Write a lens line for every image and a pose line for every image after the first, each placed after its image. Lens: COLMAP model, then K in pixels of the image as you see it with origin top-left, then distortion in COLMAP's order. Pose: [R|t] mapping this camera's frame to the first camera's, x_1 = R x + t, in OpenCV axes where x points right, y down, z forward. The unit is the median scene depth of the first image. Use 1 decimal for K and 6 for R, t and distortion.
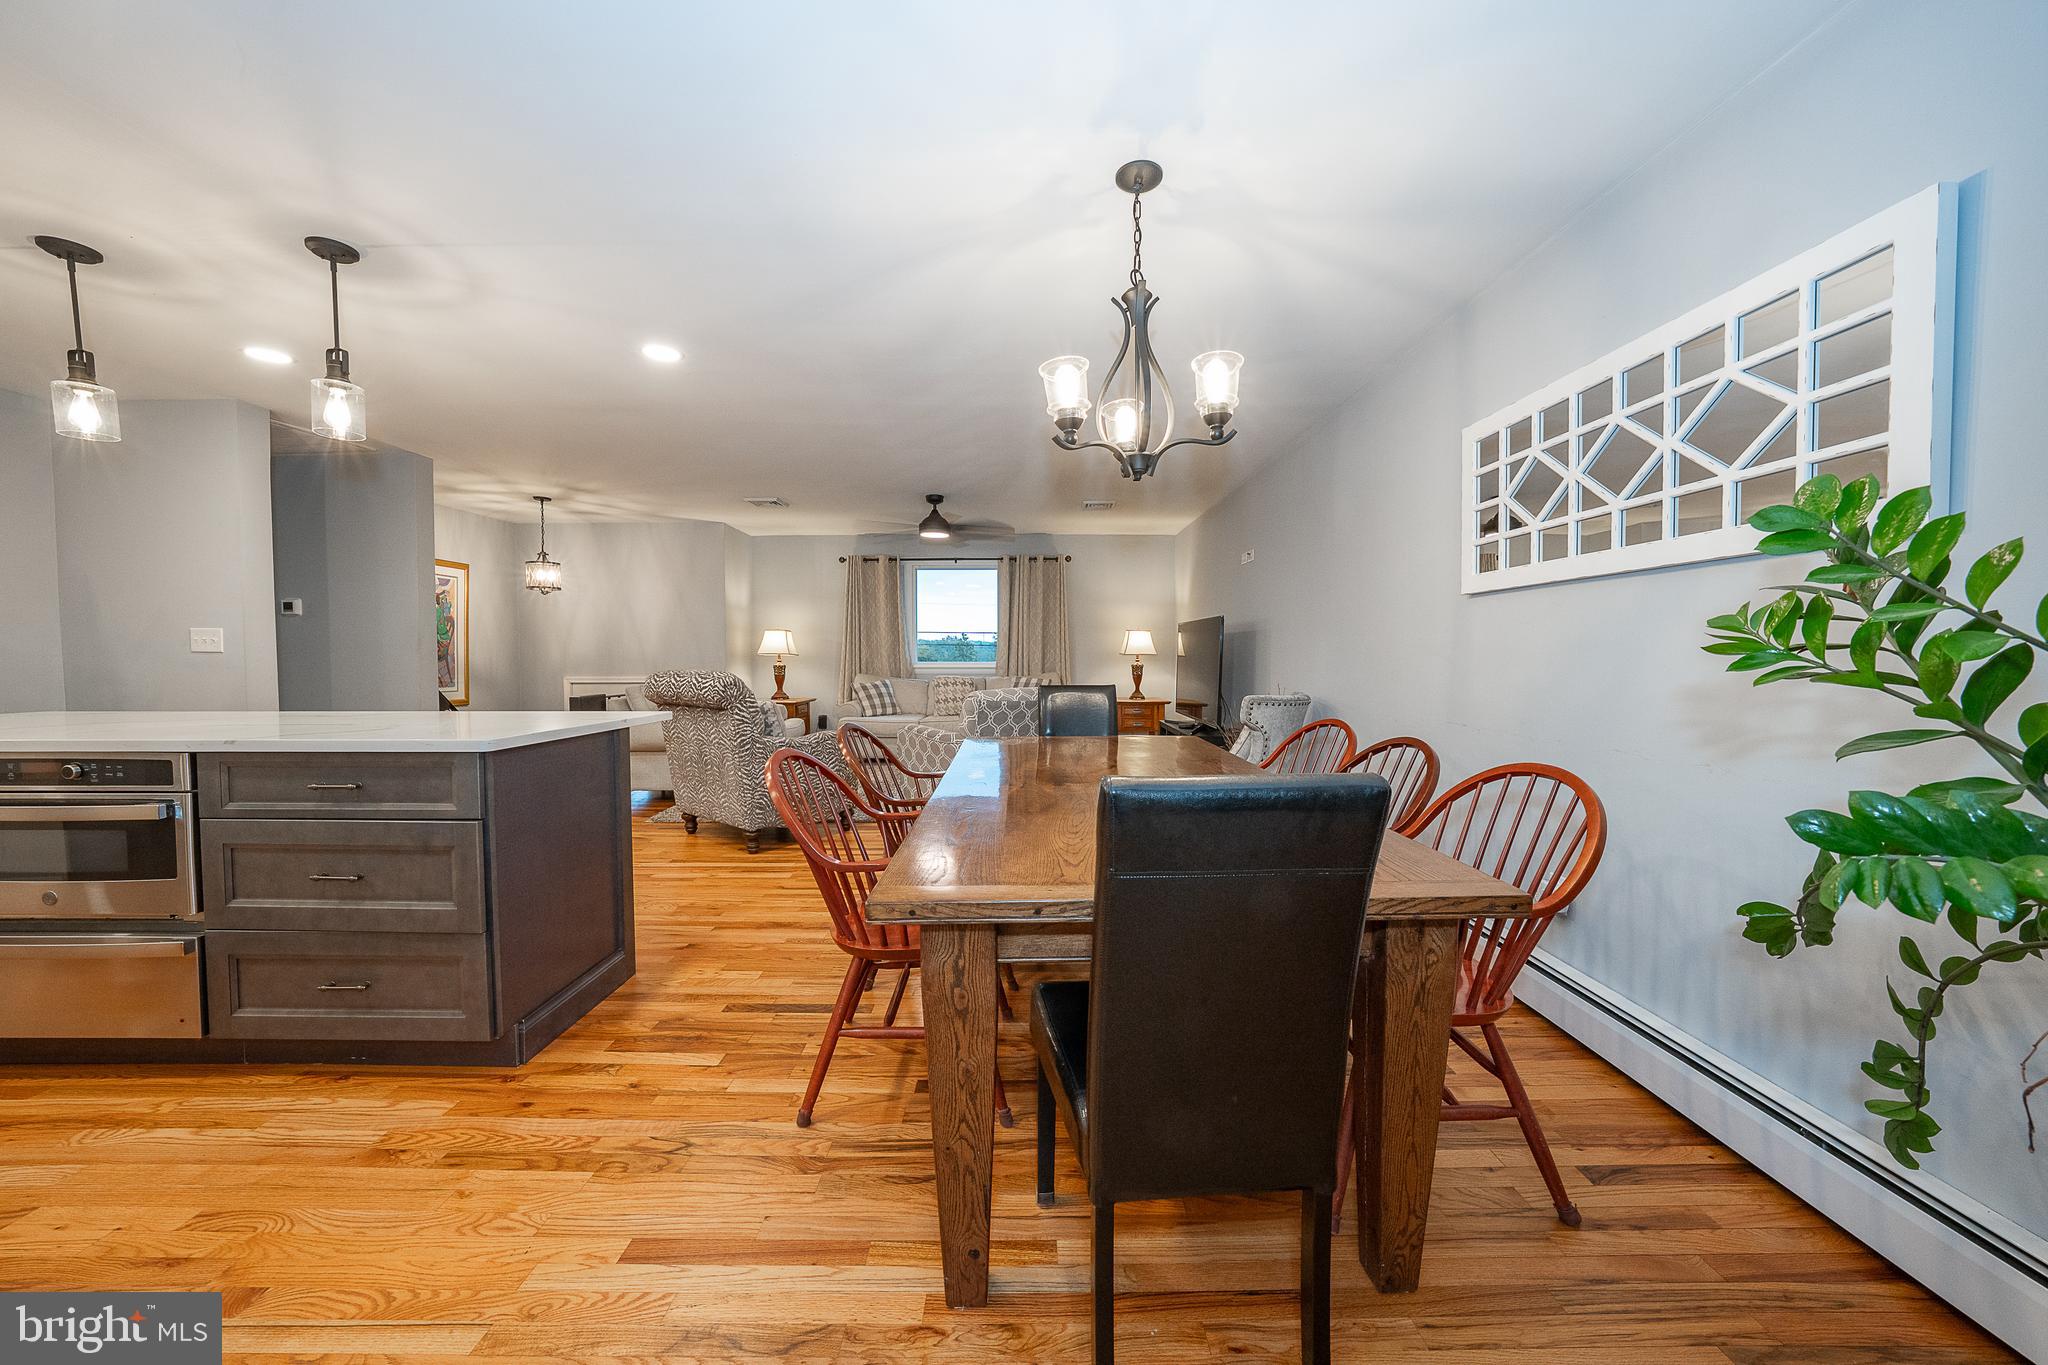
lens RADIAL K [[700.7, 0, 1032.8], [0, 700.7, 674.3], [0, 0, 1]] dist [-0.030961, 0.006438]
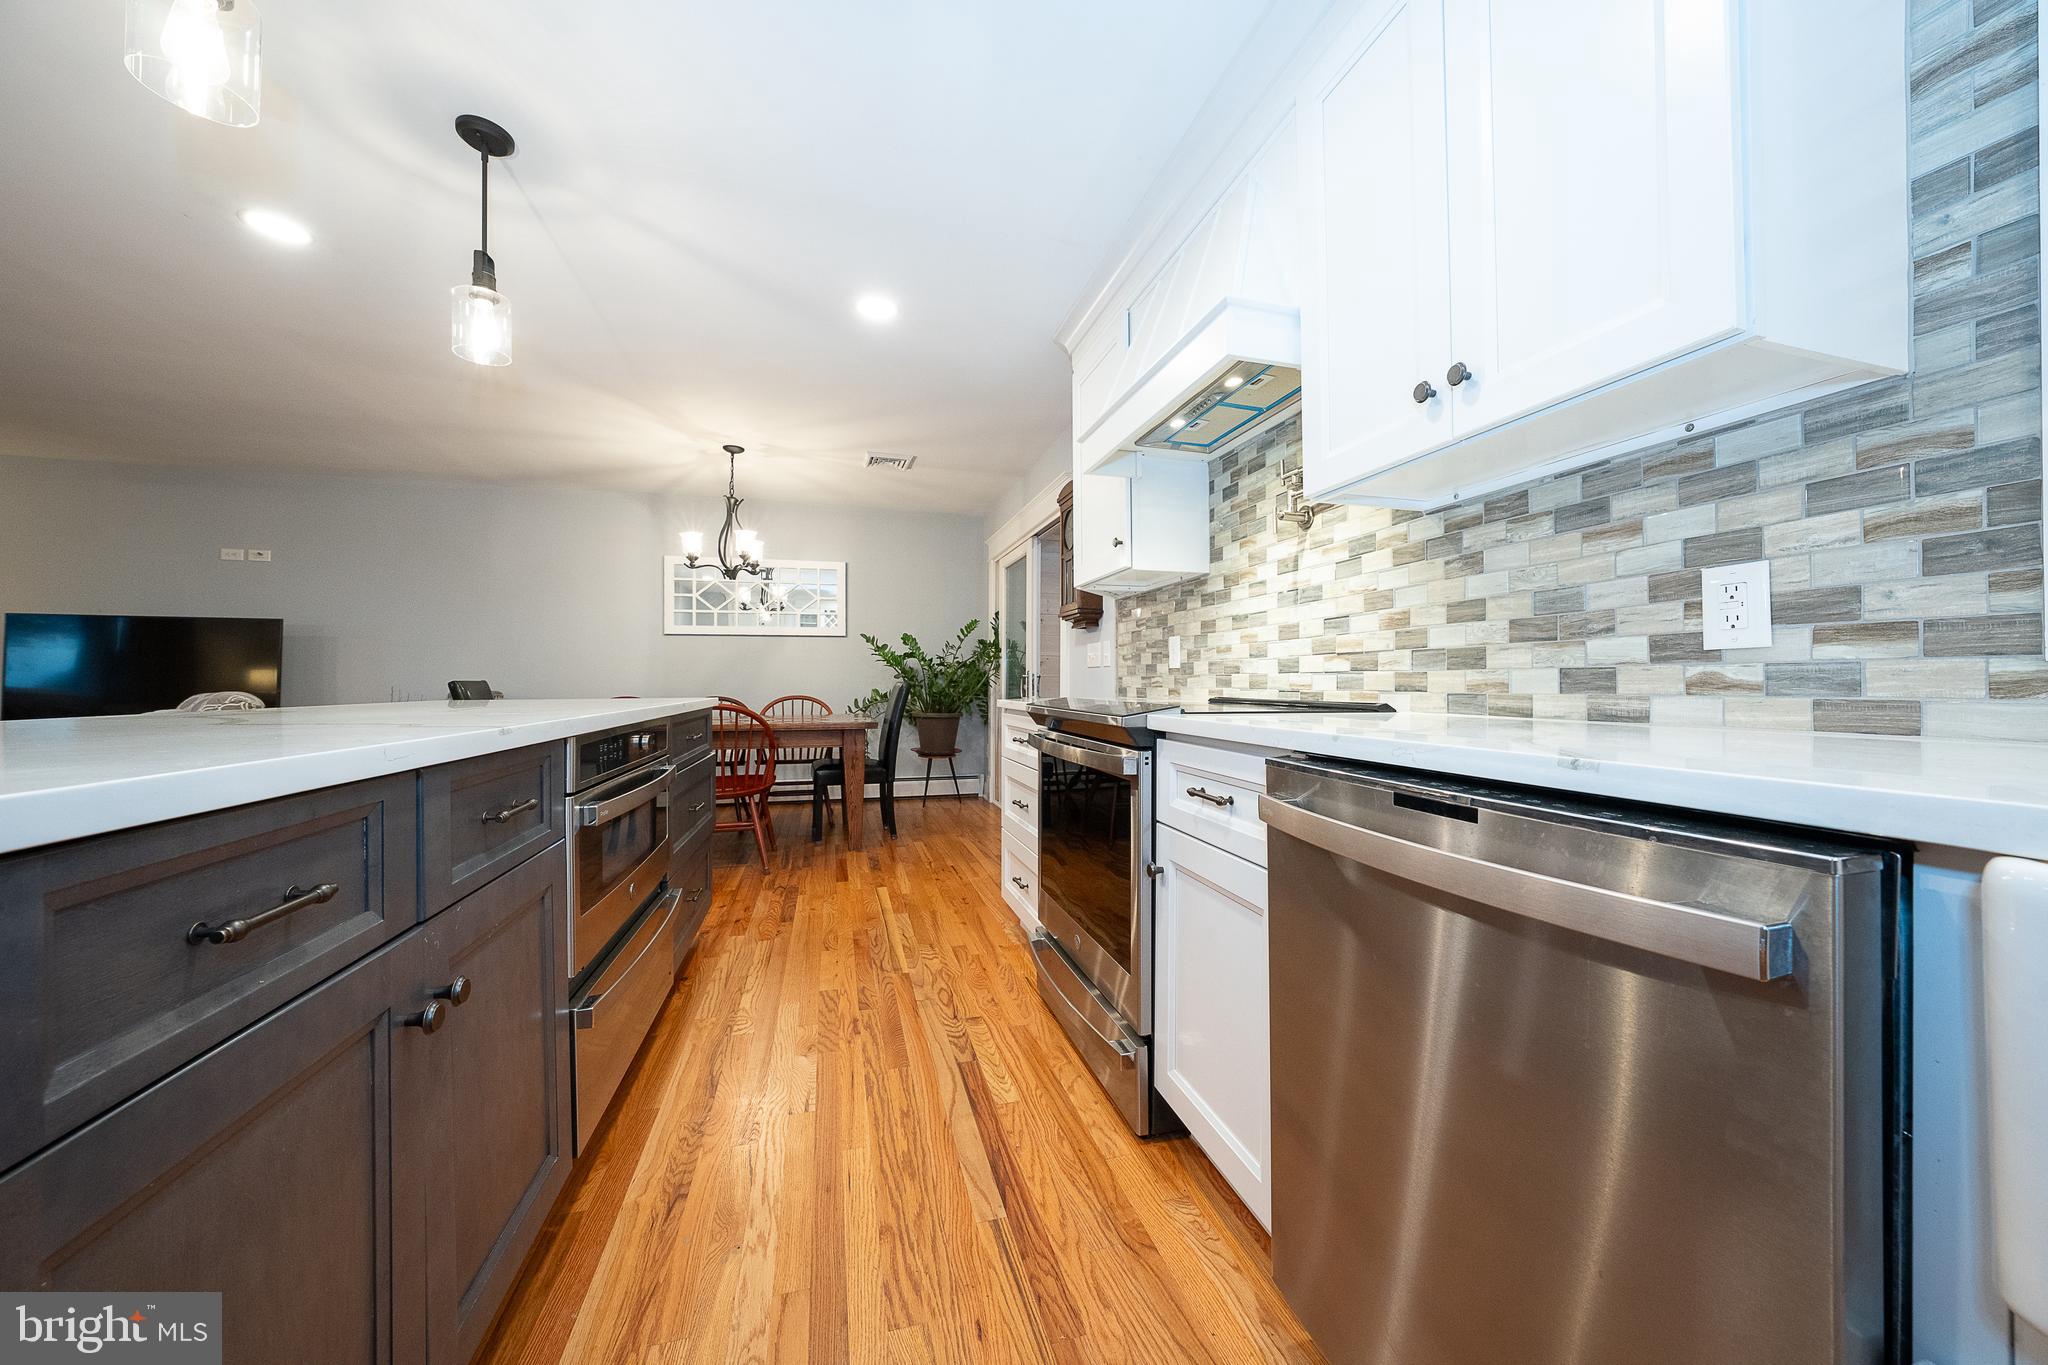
lens RADIAL K [[700.7, 0, 1025.3], [0, 700.7, 677.1], [0, 0, 1]] dist [-0.030961, 0.006438]
pose [[-0.257666, 0.008344, 0.966198, -2.298720], [0.030537, 0.999534, -0.000488, 0.066226], [-0.965752, 0.029379, -0.257800, 0.684359]]
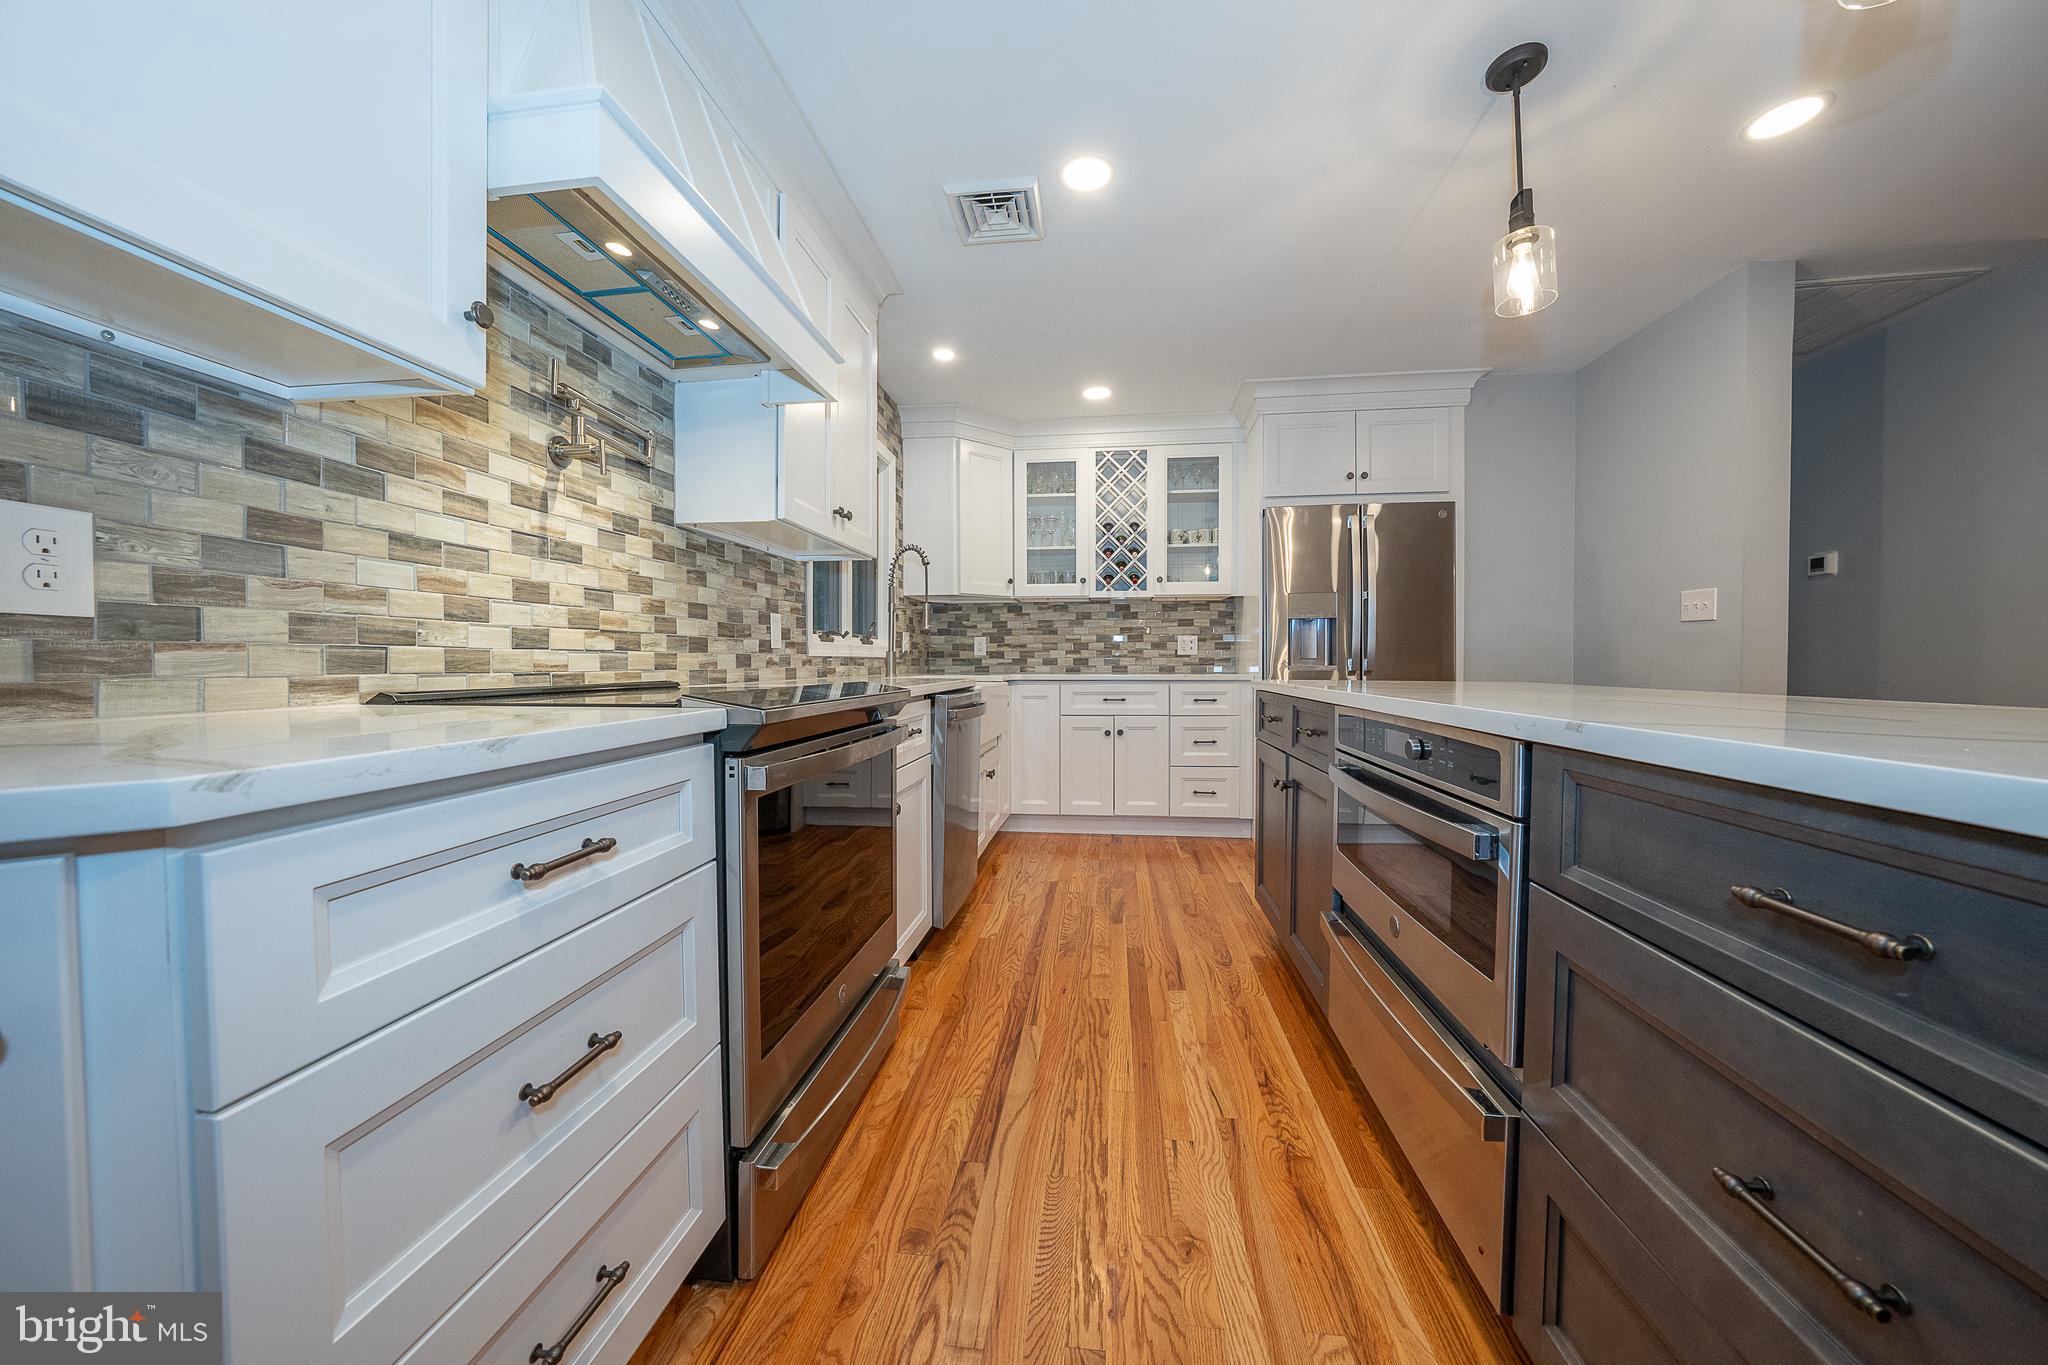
lens RADIAL K [[700.7, 0, 1026.0], [0, 700.7, 677.4], [0, 0, 1]] dist [-0.030961, 0.006438]
pose [[-0.132659, 0.023353, -0.990887, -0.656983], [-0.032897, 0.999068, 0.027950, 0.063747], [0.990616, 0.036305, -0.131768, 0.660750]]
